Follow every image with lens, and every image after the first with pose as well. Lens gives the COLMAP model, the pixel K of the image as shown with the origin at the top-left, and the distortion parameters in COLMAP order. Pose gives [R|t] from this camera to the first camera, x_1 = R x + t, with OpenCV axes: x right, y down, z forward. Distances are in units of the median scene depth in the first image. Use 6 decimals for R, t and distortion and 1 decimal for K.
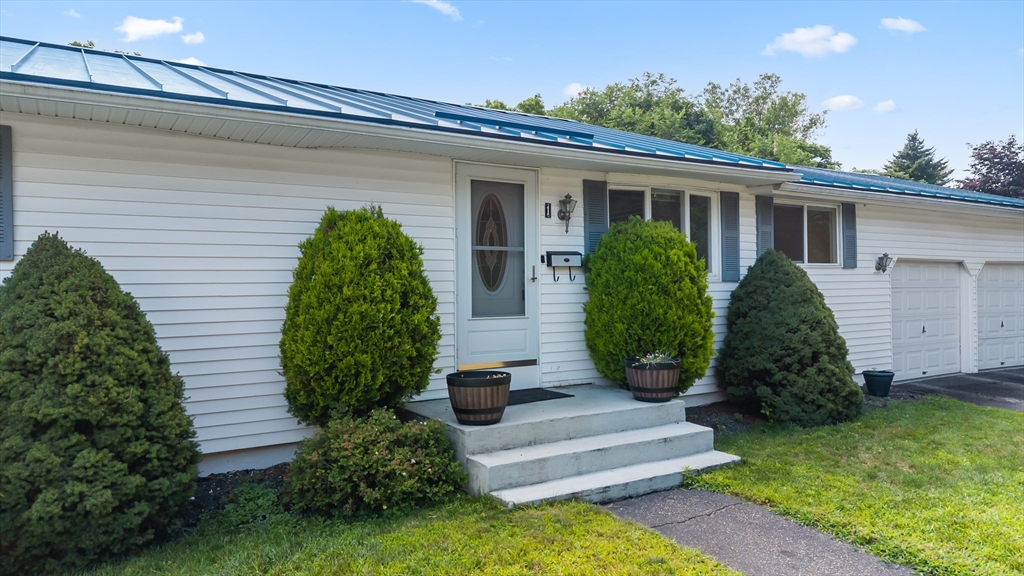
lens RADIAL K [[704.1, 0, 512.0], [0, 704.1, 288.0], [0, 0, 1]] dist [0.001444, 0.034759]
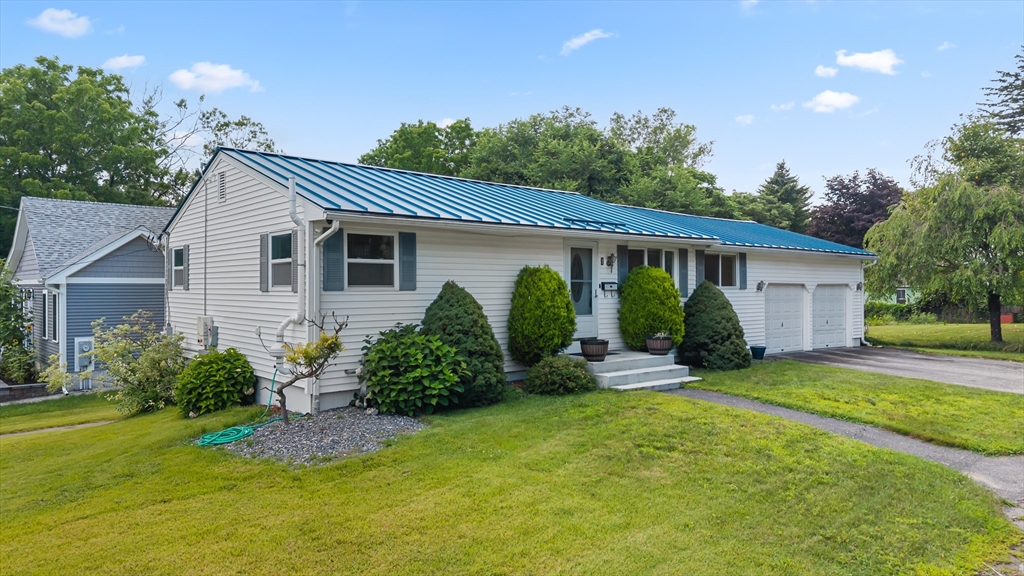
lens RADIAL K [[689.9, 0, 506.4], [0, 689.9, 293.4], [0, 0, 1]] dist [0.032768, -0.000181]
pose [[0.990322, 0.008635, 0.138522, -0.392613], [-0.009253, 0.999950, 0.003817, -0.020606], [-0.138482, -0.005062, 0.990352, -0.716179]]
